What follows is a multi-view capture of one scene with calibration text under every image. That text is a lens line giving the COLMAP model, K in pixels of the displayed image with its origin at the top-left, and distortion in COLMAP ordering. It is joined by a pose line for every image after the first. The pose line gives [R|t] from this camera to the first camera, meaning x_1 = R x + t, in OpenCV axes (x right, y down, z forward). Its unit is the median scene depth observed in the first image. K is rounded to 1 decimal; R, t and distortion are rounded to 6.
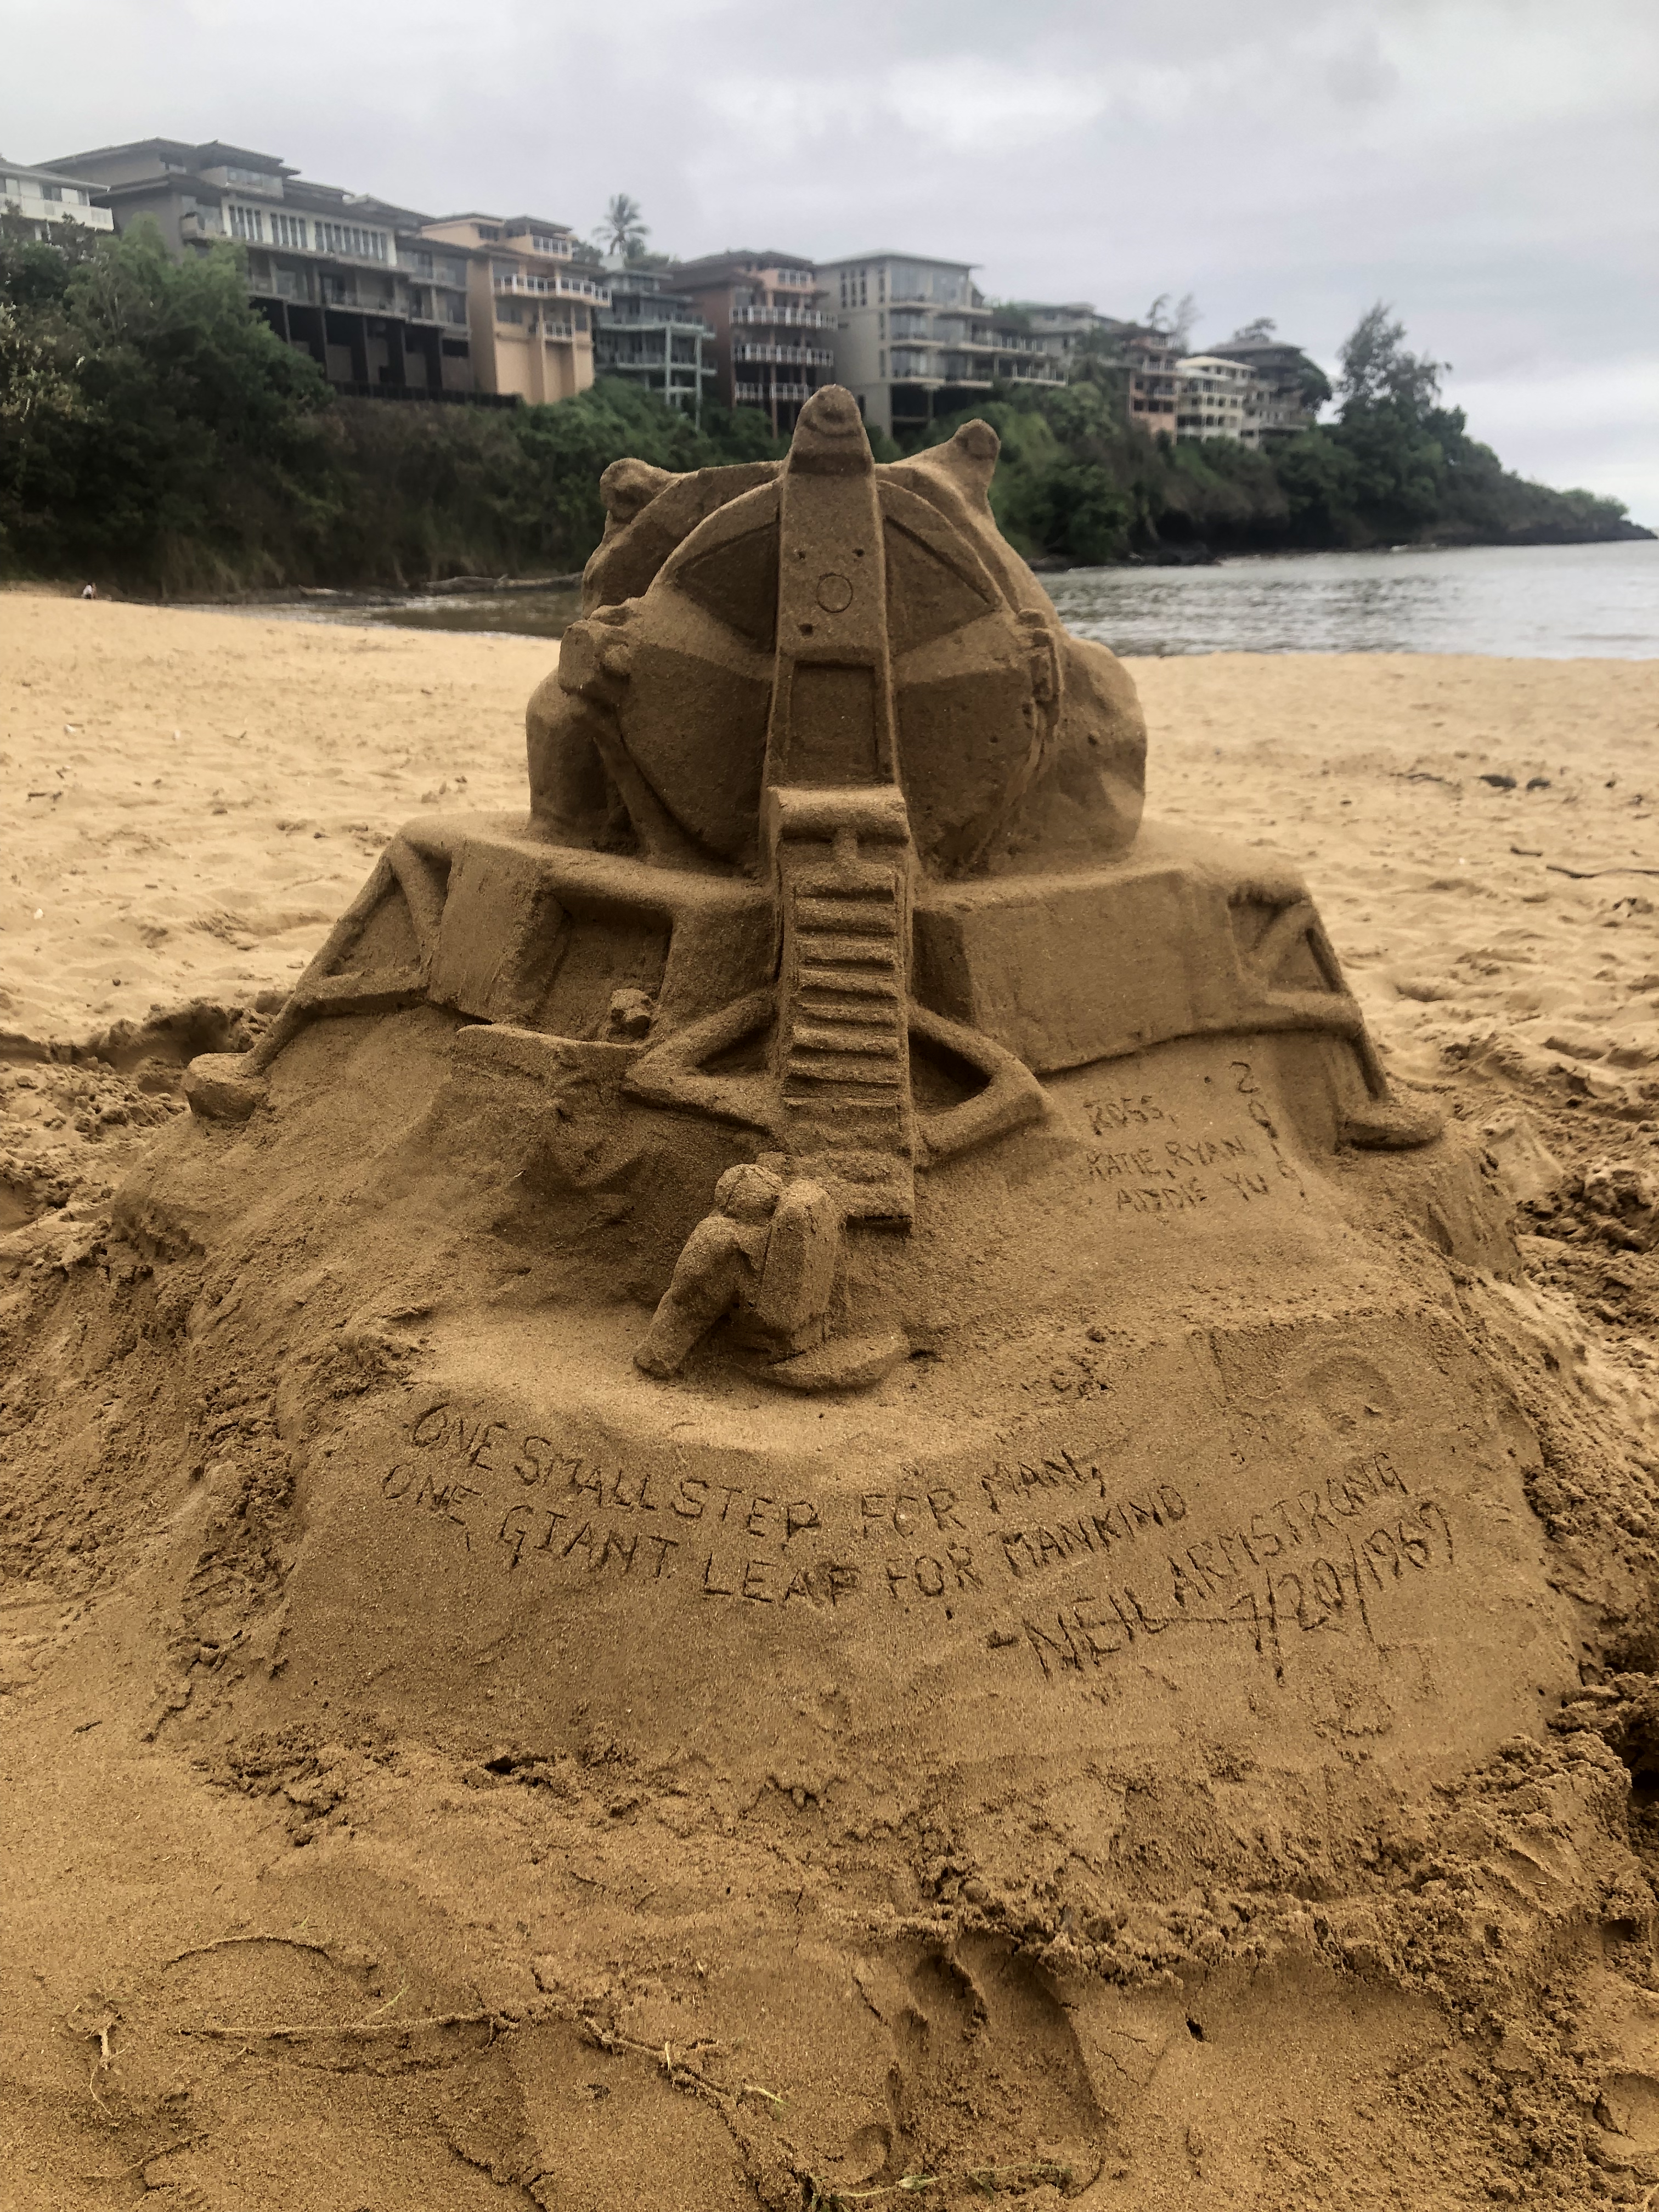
lens RADIAL K [[1821.6, 0, 836.0], [0, 1821.6, 1071.8], [0, 0, 1]] dist [0.016934, 0.006020]
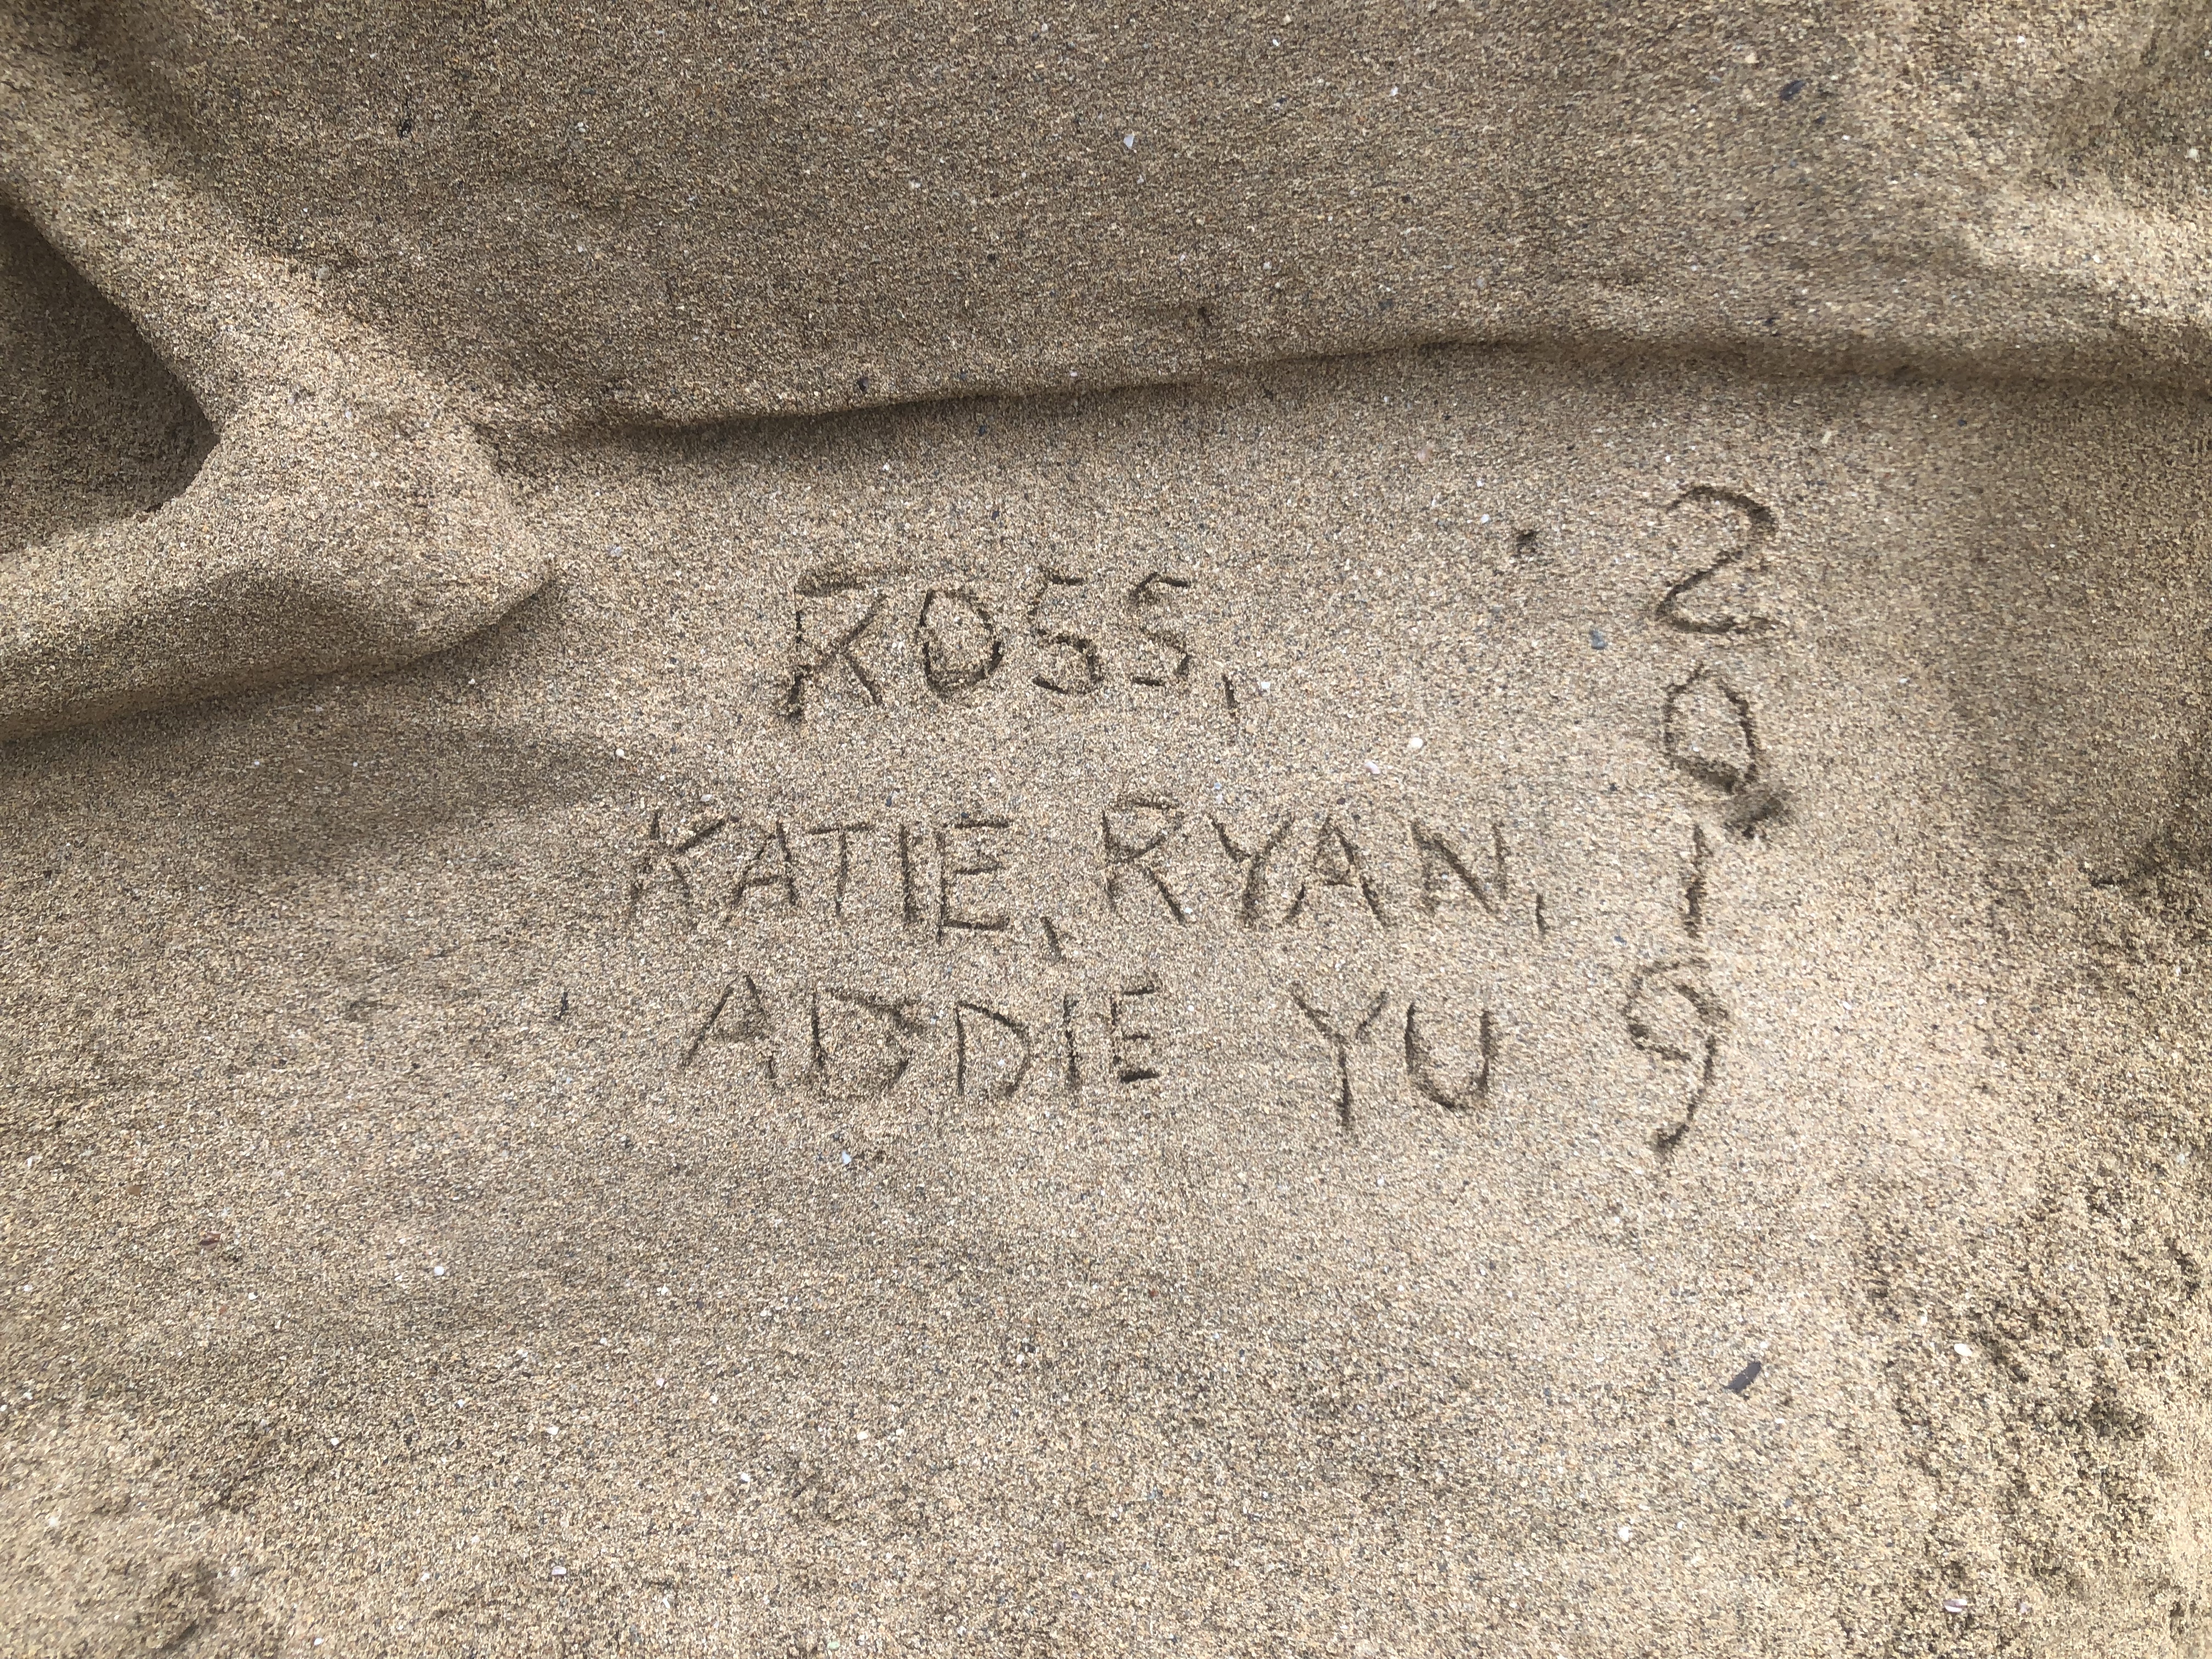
lens RADIAL K [[1821.6, 0, 1102.1], [0, 1821.6, 815.2], [0, 0, 1]] dist [0.016934, 0.006020]
pose [[0.834859, 0.371760, -0.405963, 0.304298], [-0.111458, 0.836379, 0.536701, -0.100728], [0.539062, -0.402821, 0.739694, 0.876545]]
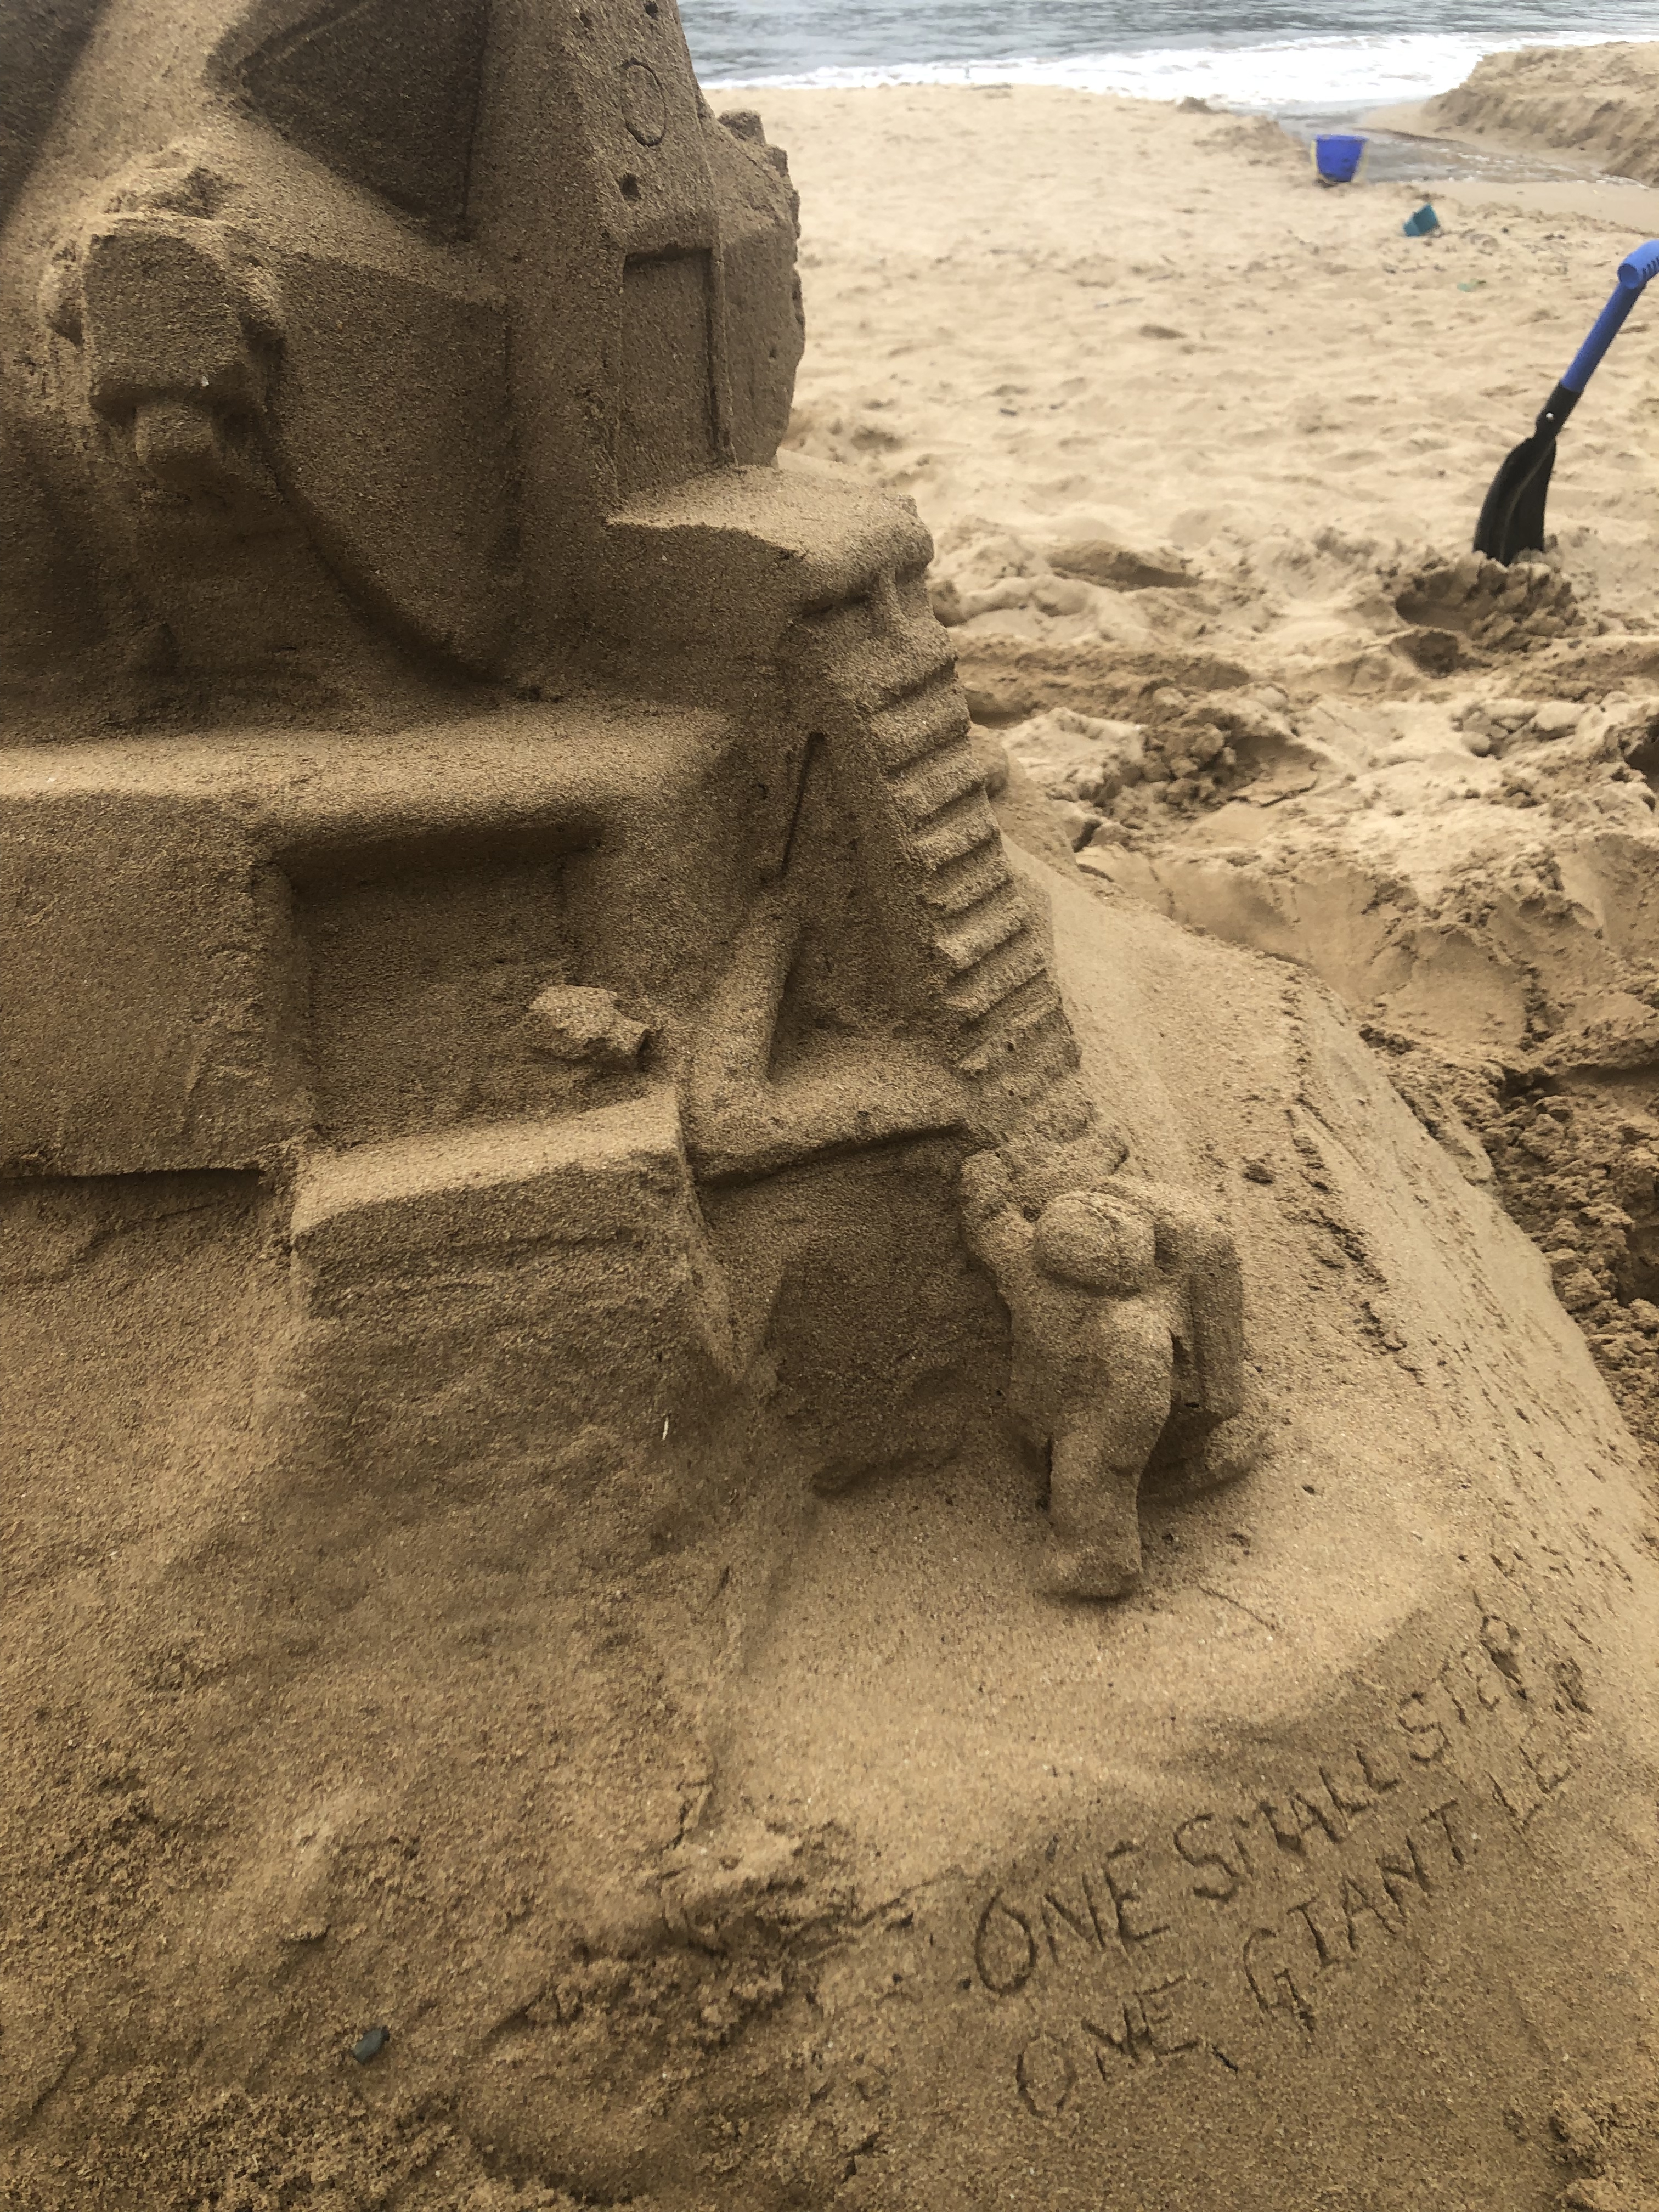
lens RADIAL K [[1821.6, 0, 787.6], [0, 1821.6, 1098.5], [0, 0, 1]] dist [0.016934, 0.006020]
pose [[0.594127, -0.436478, 0.675647, -0.439684], [0.228911, 0.896986, 0.378175, -0.199542], [-0.771111, -0.070021, 0.632838, 0.648325]]
